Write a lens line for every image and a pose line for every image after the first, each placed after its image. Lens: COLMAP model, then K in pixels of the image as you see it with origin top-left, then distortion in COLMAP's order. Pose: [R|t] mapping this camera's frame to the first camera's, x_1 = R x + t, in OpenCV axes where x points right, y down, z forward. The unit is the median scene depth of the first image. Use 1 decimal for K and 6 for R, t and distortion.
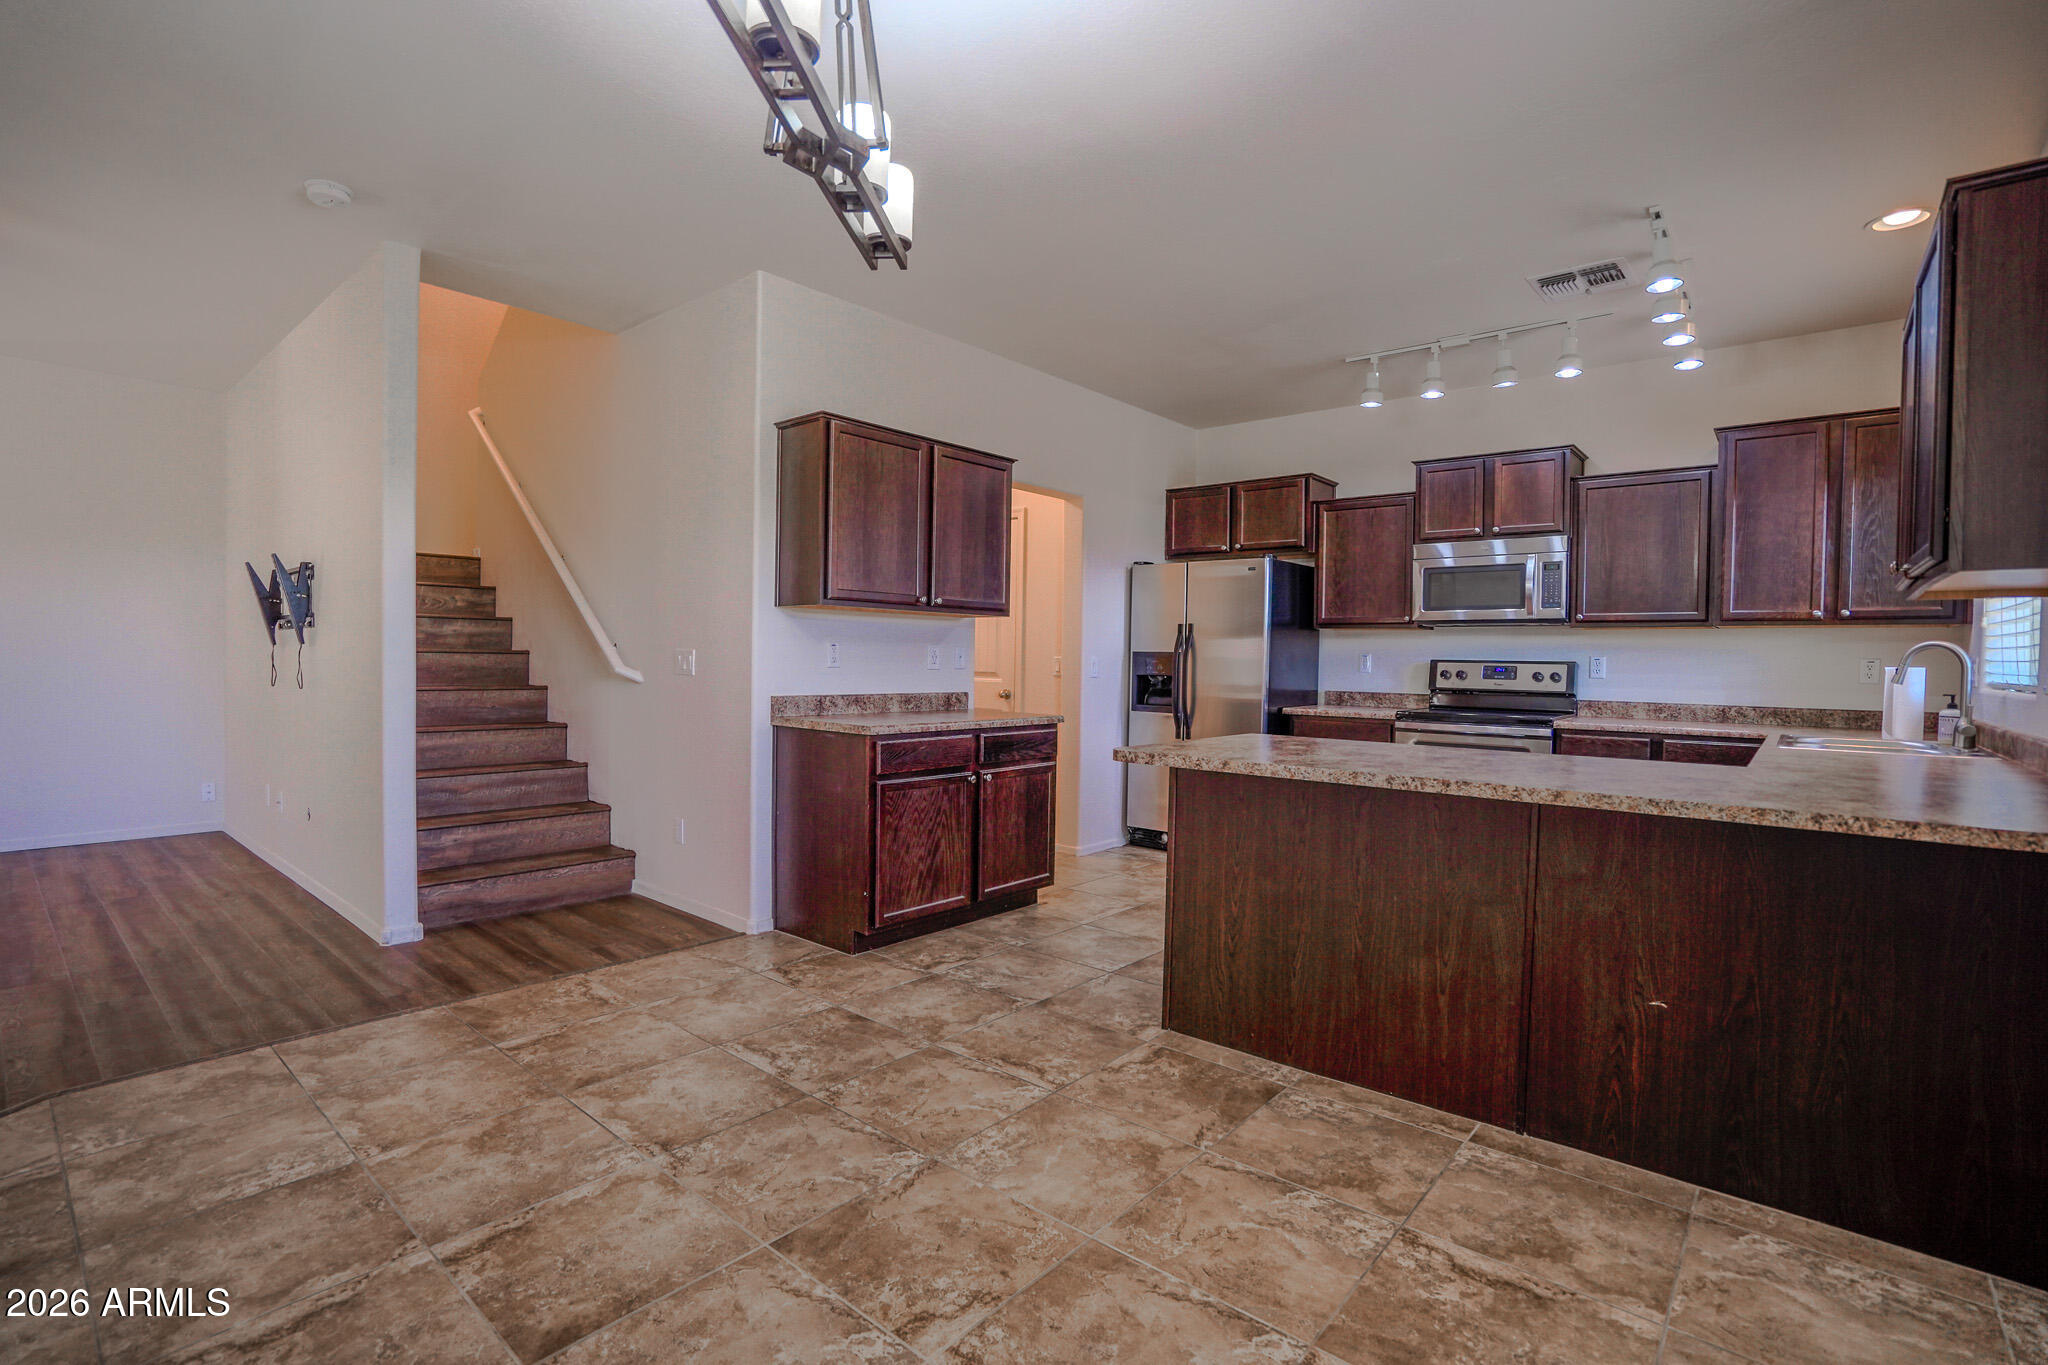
lens RADIAL K [[948.2, 0, 1003.9], [0, 948.2, 679.1], [0, 0, 1]] dist [-0.054553, 0.019740]
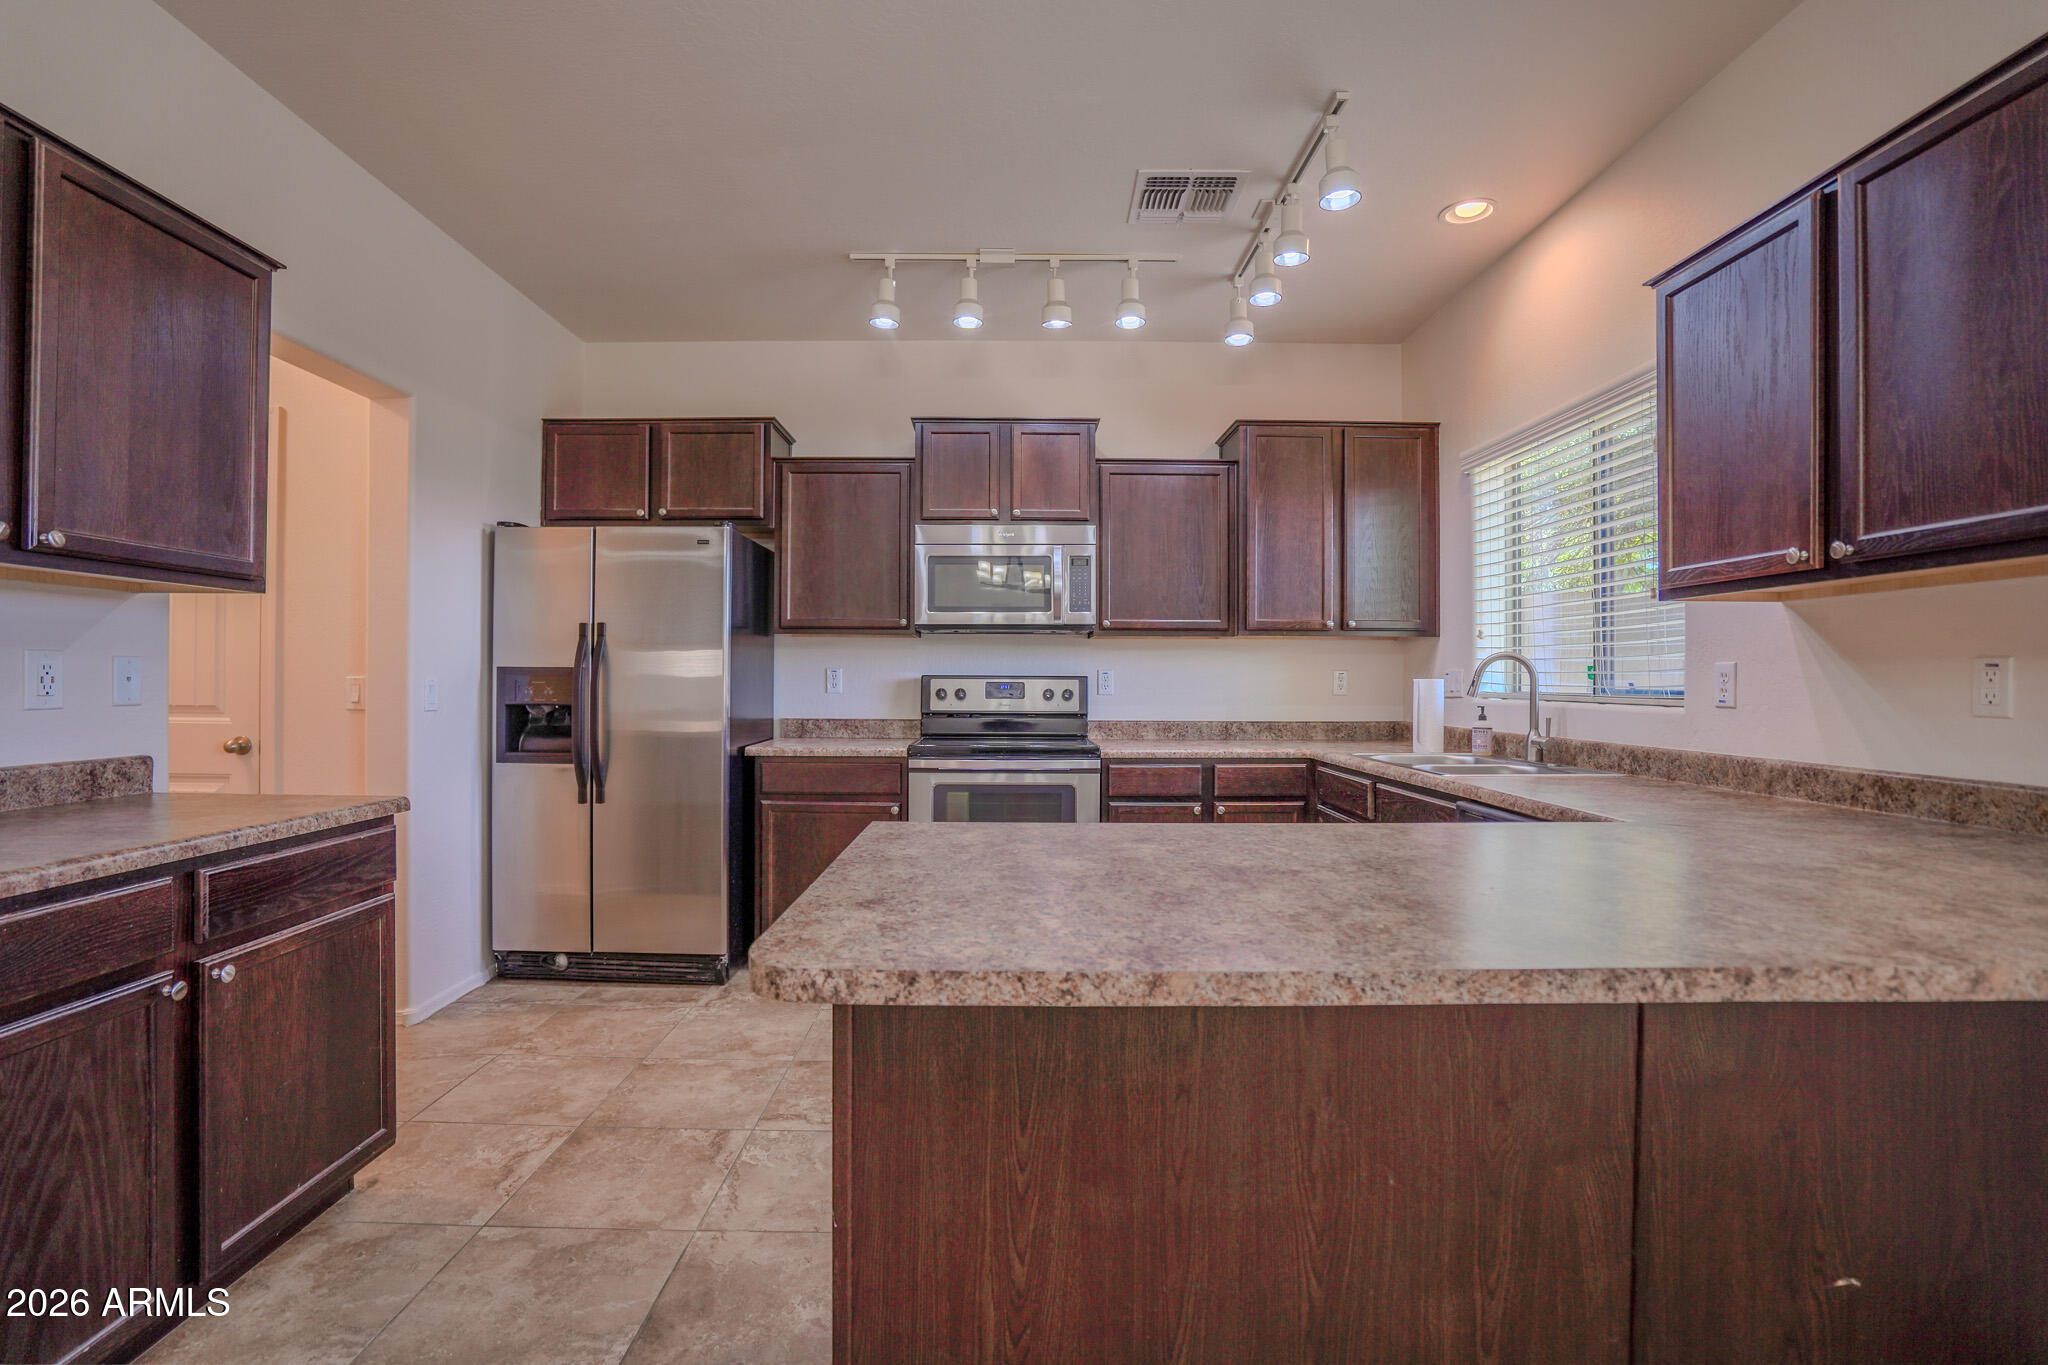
lens RADIAL K [[948.2, 0, 1003.9], [0, 948.2, 679.1], [0, 0, 1]] dist [-0.054553, 0.019740]
pose [[0.752735, -0.011460, 0.658224, -0.019651], [0.022092, 0.999725, -0.007858, -0.011129], [-0.657952, 0.020457, 0.752782, 0.406676]]
